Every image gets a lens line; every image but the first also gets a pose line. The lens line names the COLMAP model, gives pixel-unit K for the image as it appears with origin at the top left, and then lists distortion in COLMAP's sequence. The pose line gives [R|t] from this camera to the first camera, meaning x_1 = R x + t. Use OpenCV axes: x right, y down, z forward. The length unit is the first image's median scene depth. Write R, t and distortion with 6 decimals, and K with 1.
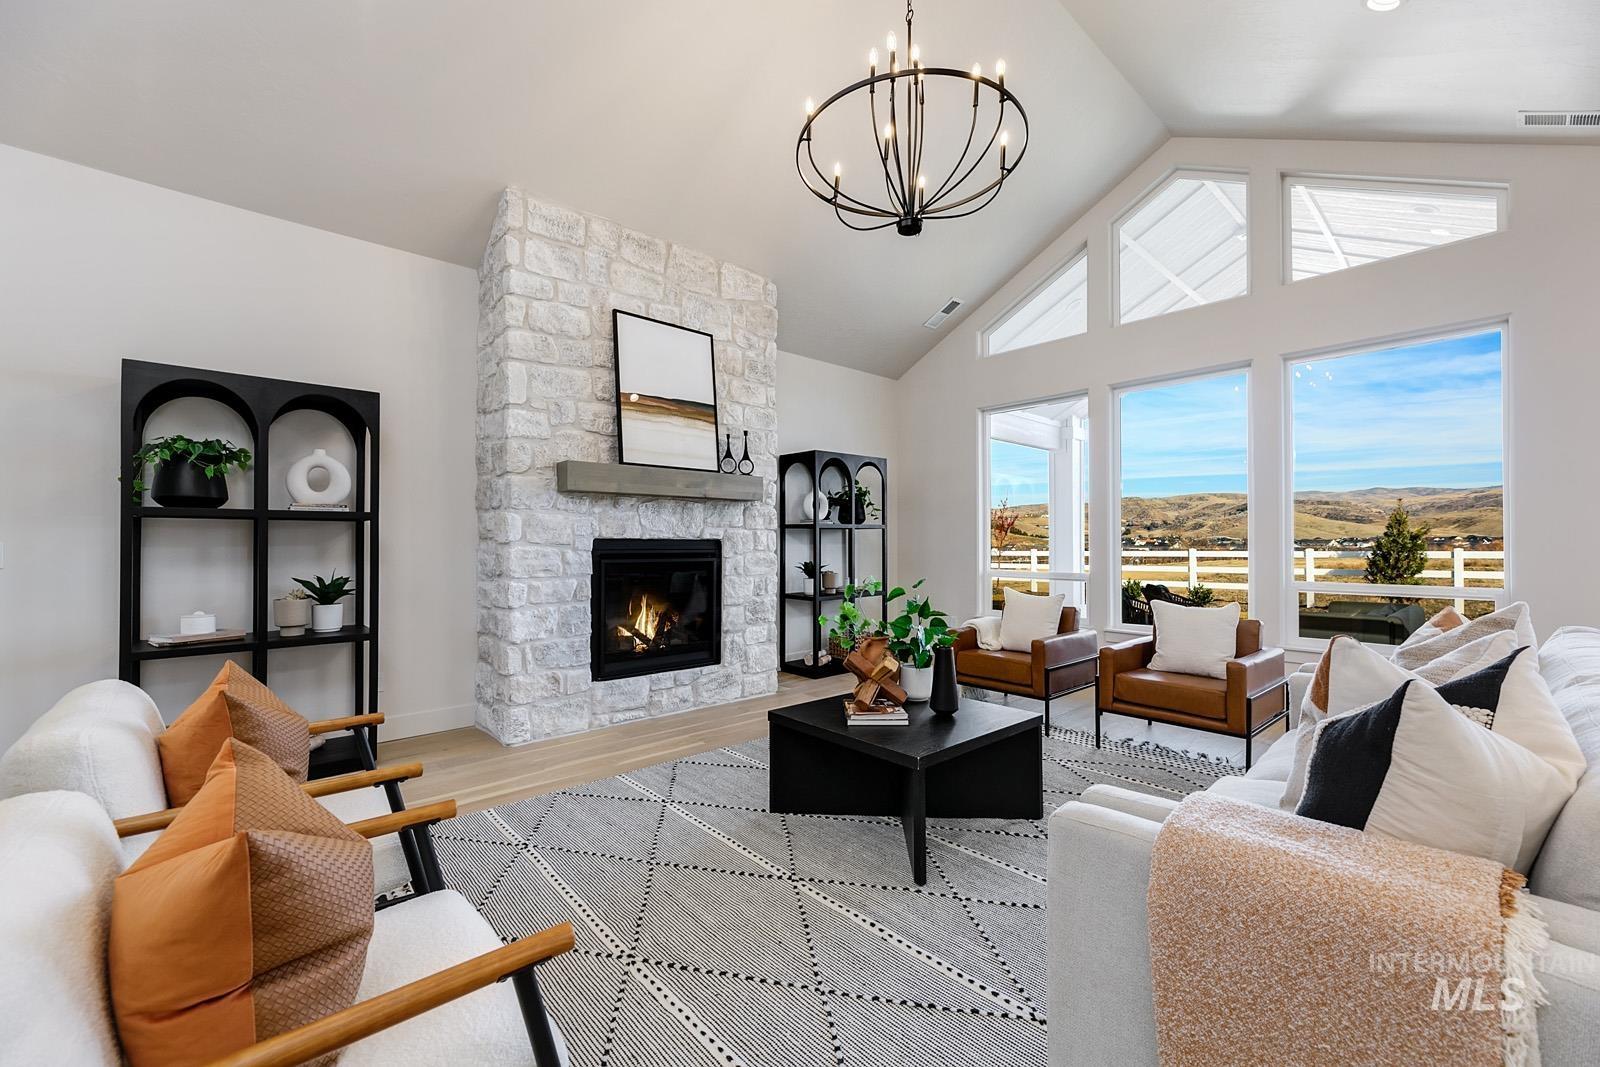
lens RADIAL K [[640.7, 0, 798.0], [0, 640.7, 542.5], [0, 0, 1]] dist [-0.000598, 0.000201]
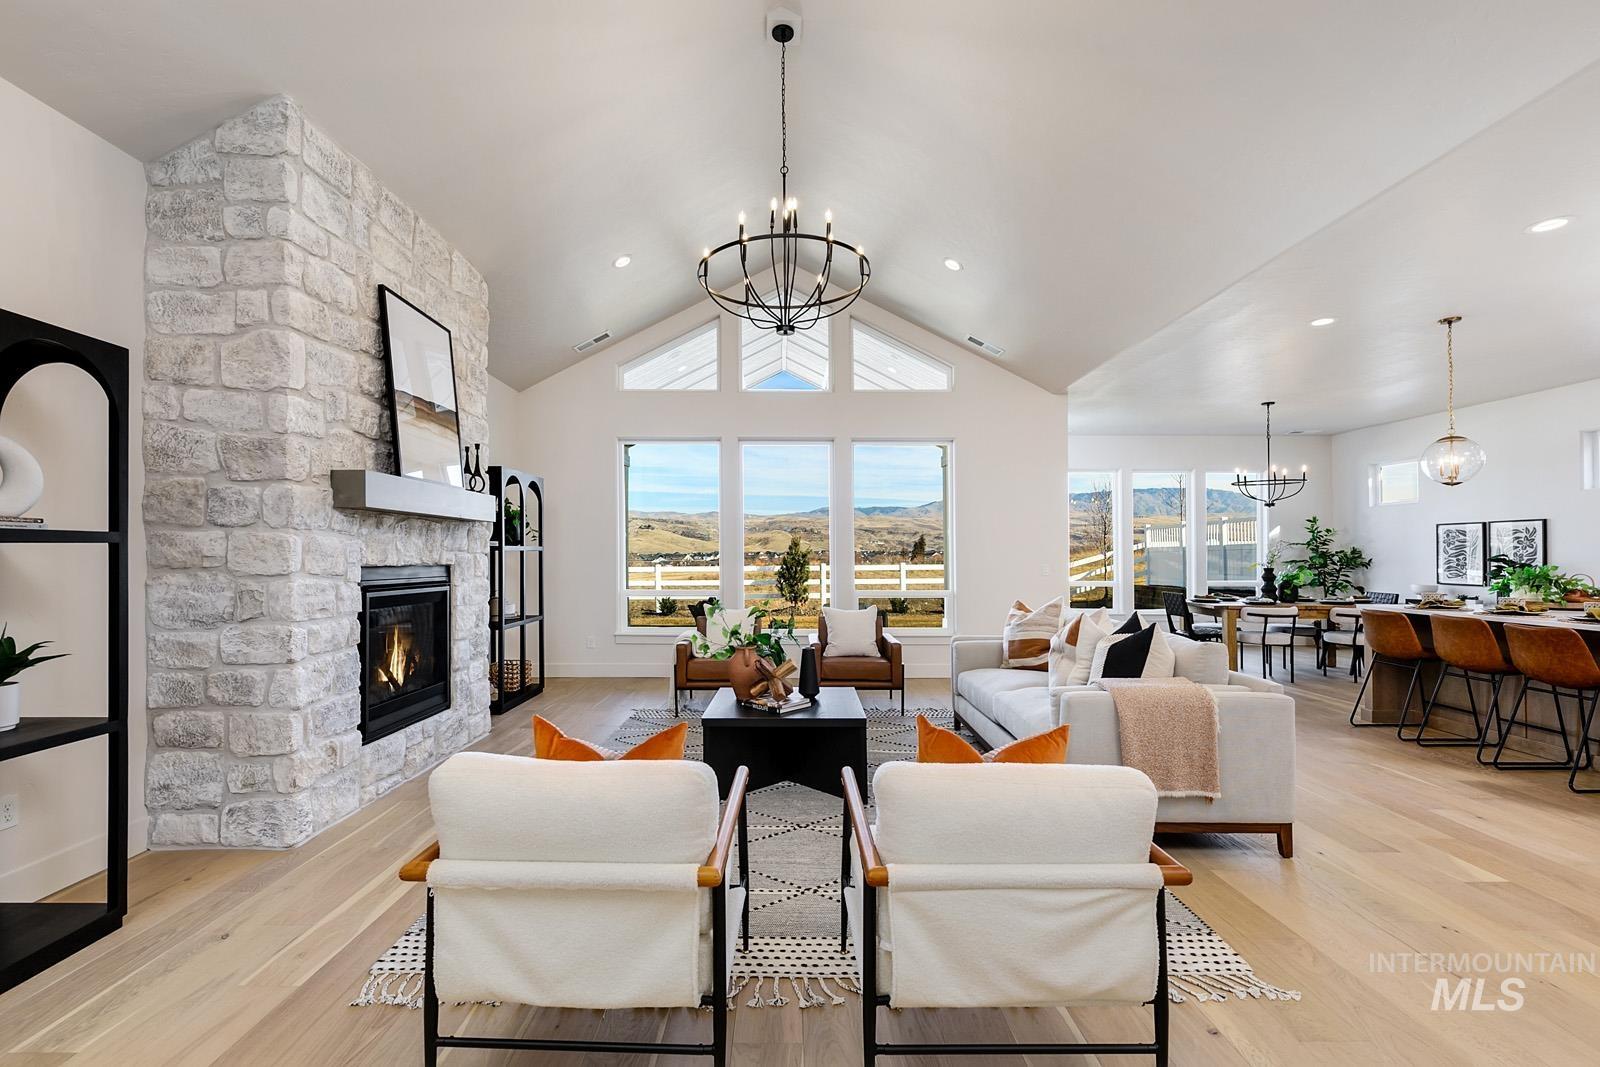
lens RADIAL K [[708.0, 0, 778.4], [0, 708.0, 548.9], [0, 0, 1]] dist [0.000261, -0.000213]
pose [[0.672746, 0.009843, 0.739808, -0.626790], [-0.002933, 0.999939, -0.010637, -0.020857], [-0.739867, 0.004986, 0.672734, 0.023195]]
